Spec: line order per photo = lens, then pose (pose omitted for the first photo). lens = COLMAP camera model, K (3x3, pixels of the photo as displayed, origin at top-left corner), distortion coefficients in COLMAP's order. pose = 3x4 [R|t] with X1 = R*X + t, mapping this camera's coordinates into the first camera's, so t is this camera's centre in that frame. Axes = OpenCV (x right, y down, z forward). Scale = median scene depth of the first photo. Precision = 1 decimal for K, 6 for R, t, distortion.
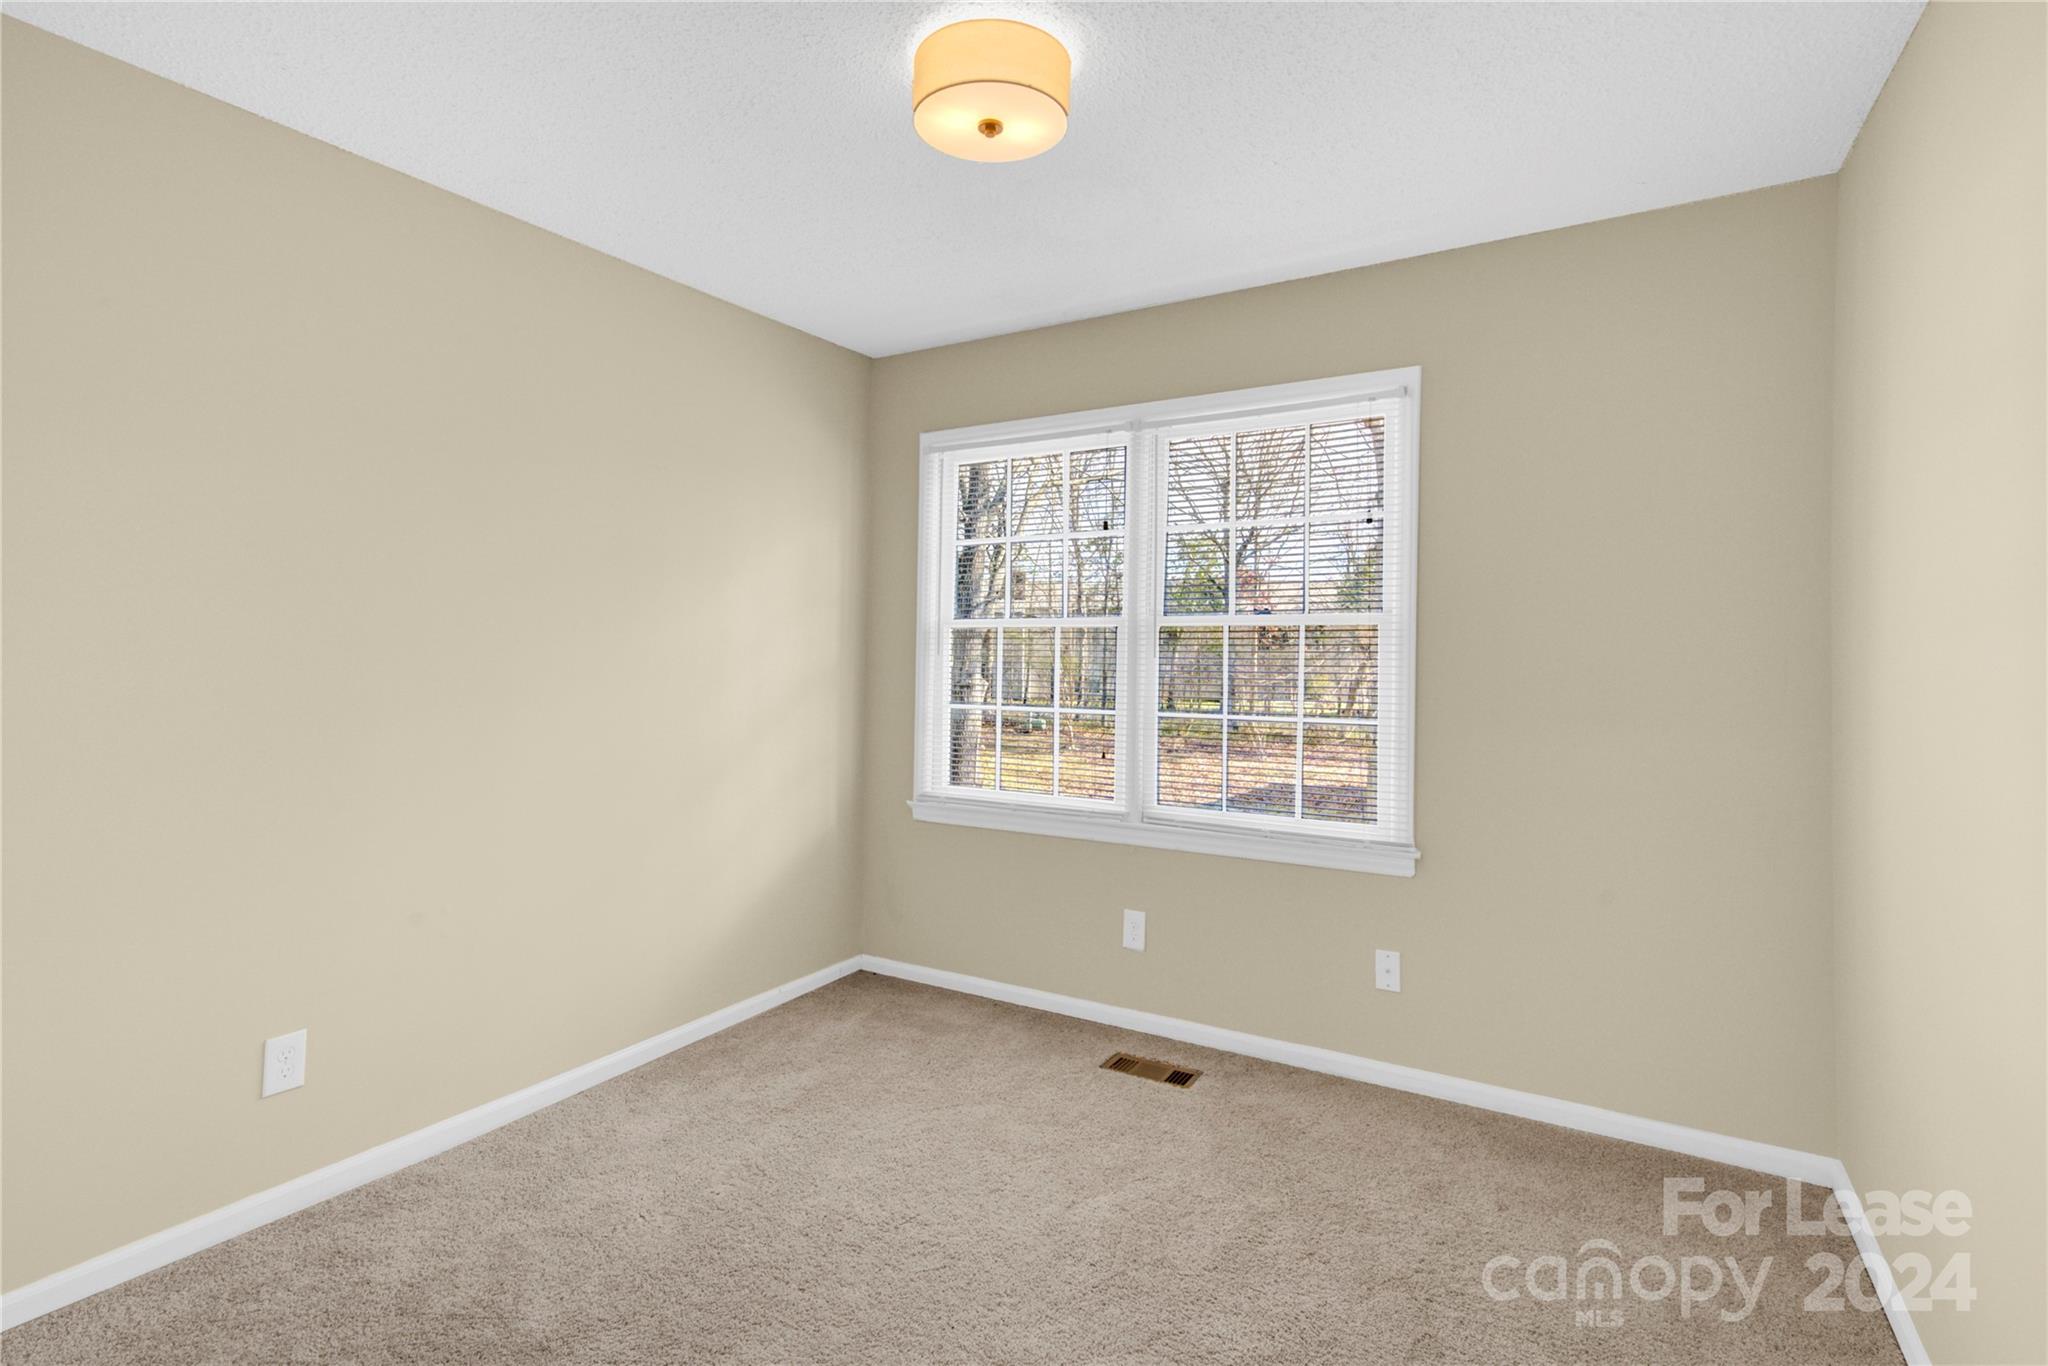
lens RADIAL K [[1006.4, 0, 1018.2], [0, 1006.4, 633.8], [0, 0, 1]] dist [-0.000275, 0.000138]
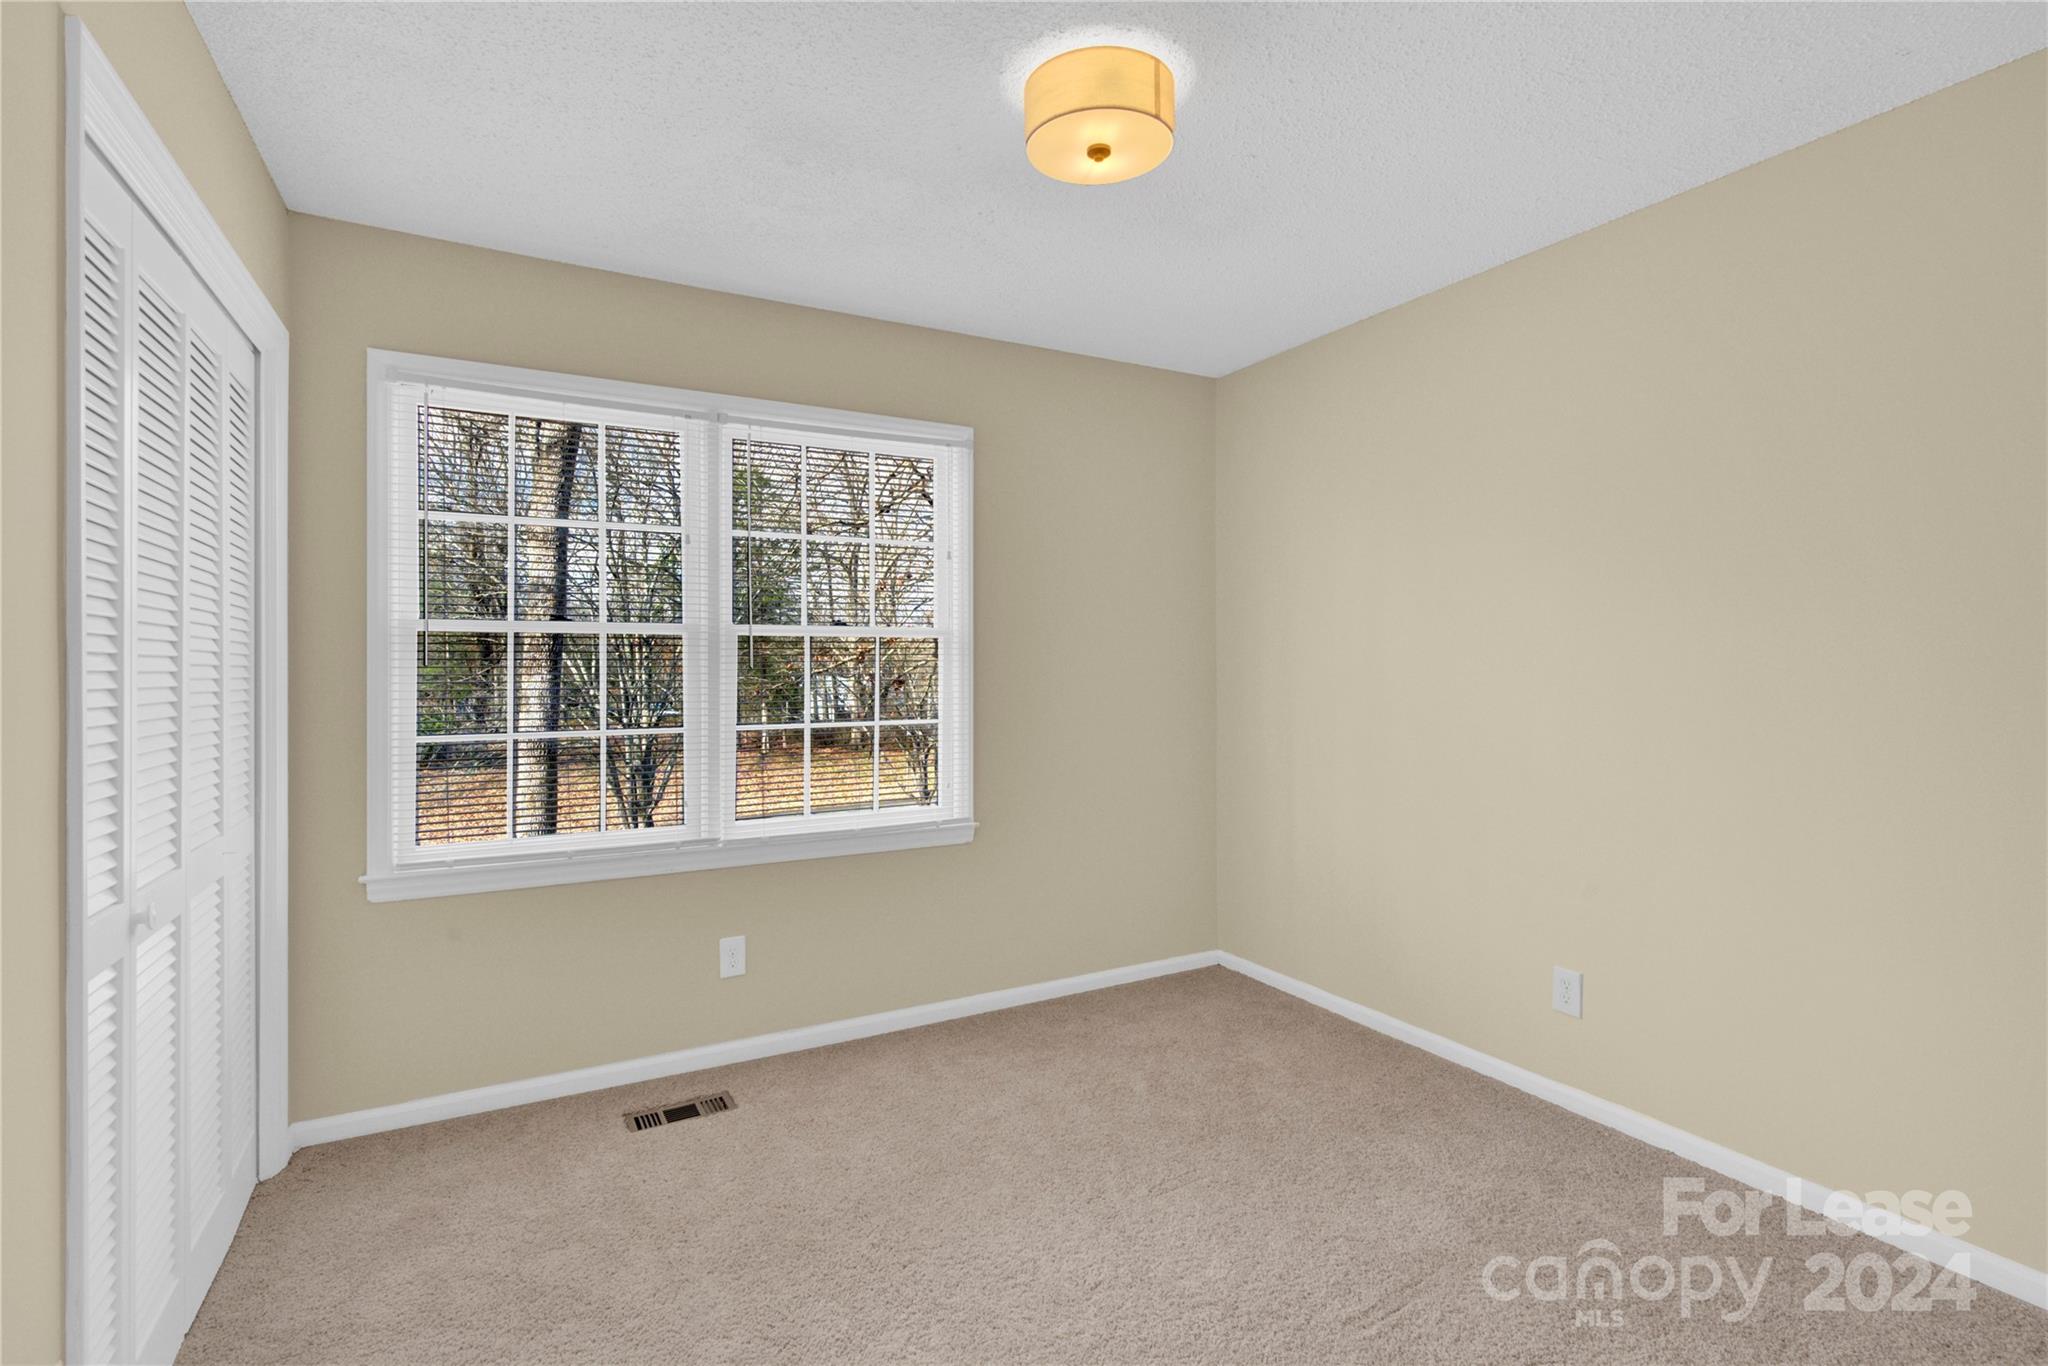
lens RADIAL K [[955.7, 0, 1024.5], [0, 955.7, 669.2], [0, 0, 1]] dist [-0.000020, 0.000034]
pose [[0.498958, -0.009739, 0.866572, -0.518581], [-0.015127, 0.999687, 0.019945, 0.002825], [-0.866494, -0.023061, 0.498654, 0.322631]]
